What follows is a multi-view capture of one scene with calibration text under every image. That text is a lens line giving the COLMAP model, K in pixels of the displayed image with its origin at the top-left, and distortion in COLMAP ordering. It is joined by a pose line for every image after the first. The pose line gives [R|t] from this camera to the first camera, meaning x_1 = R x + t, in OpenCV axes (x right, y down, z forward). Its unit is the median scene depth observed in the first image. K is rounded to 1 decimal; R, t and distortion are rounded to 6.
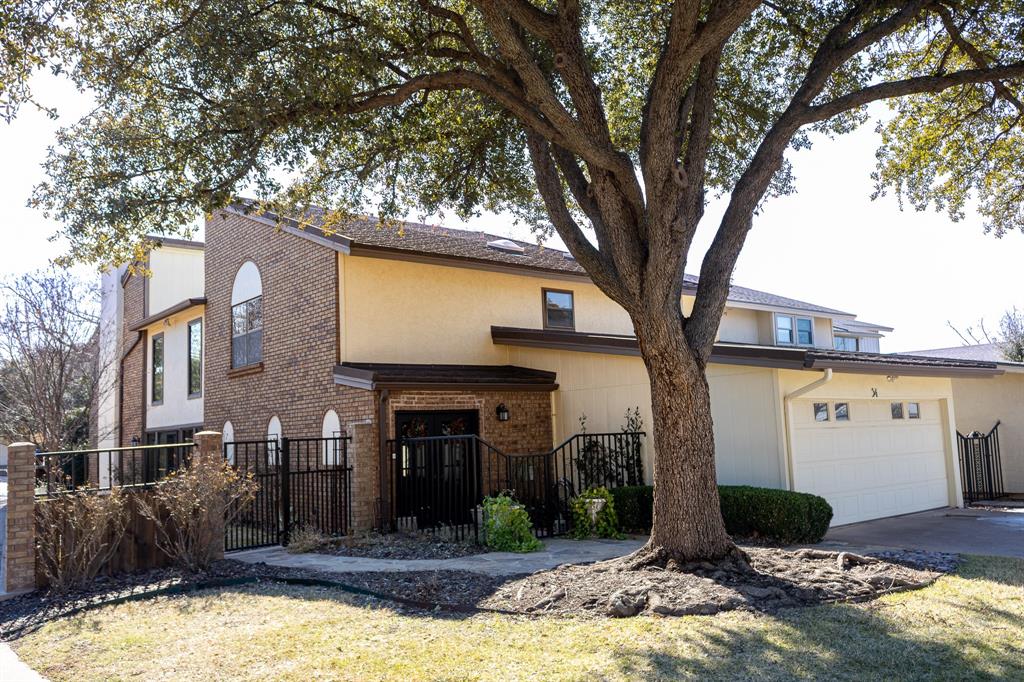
lens RADIAL K [[833.5, 0, 511.0], [0, 833.5, 343.0], [0, 0, 1]] dist [0.019413, -0.017768]
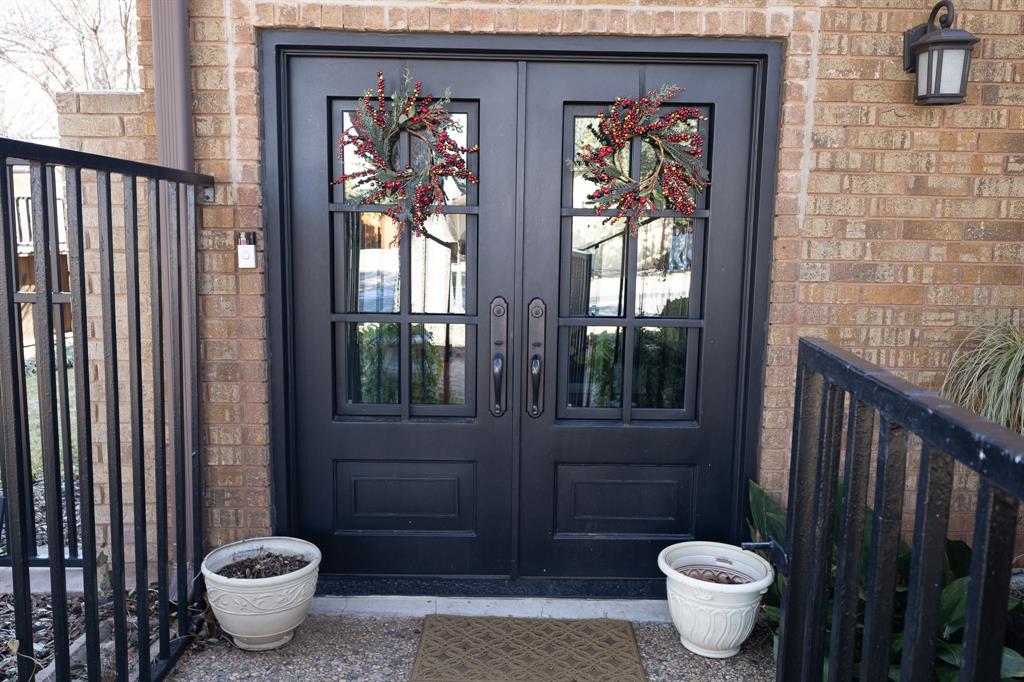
lens RADIAL K [[833.5, 0, 517.5], [0, 833.5, 347.1], [0, 0, 1]] dist [0.019413, -0.017768]
pose [[0.777171, 0.144577, -0.612456, 0.038839], [0.022699, 0.966177, 0.256880, 0.096010], [0.628880, -0.213542, 0.747603, 0.801458]]
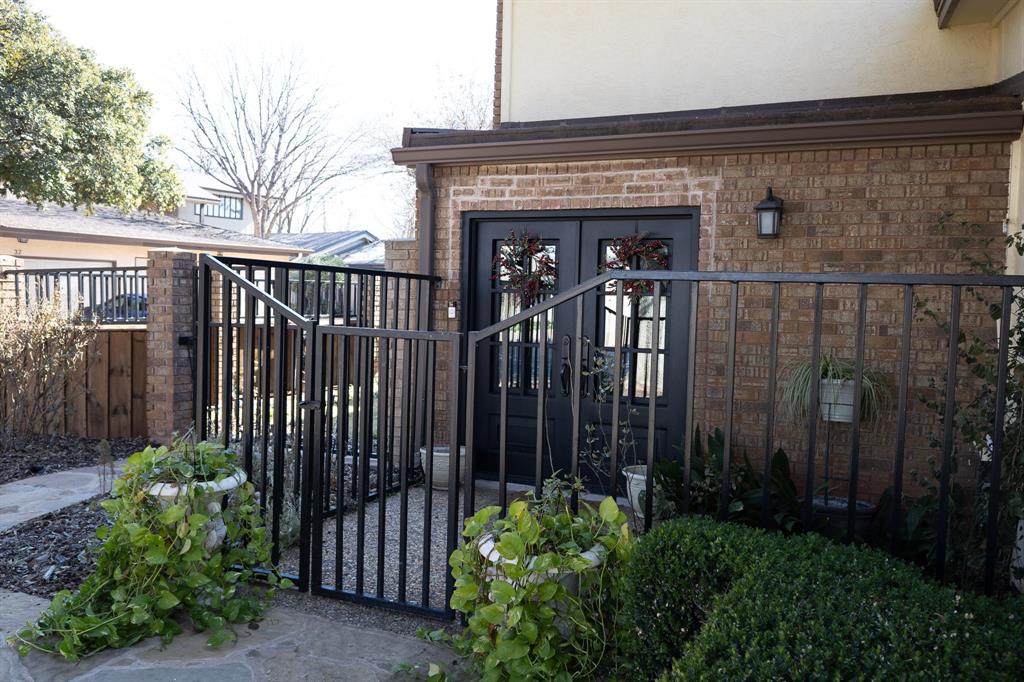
lens RADIAL K [[833.5, 0, 512.2], [0, 833.5, 339.1], [0, 0, 1]] dist [0.019413, -0.017768]
pose [[0.444917, 0.095850, -0.890428, 0.255151], [0.058389, 0.989036, 0.135640, 0.082046], [0.893666, -0.112340, 0.434442, 0.754229]]
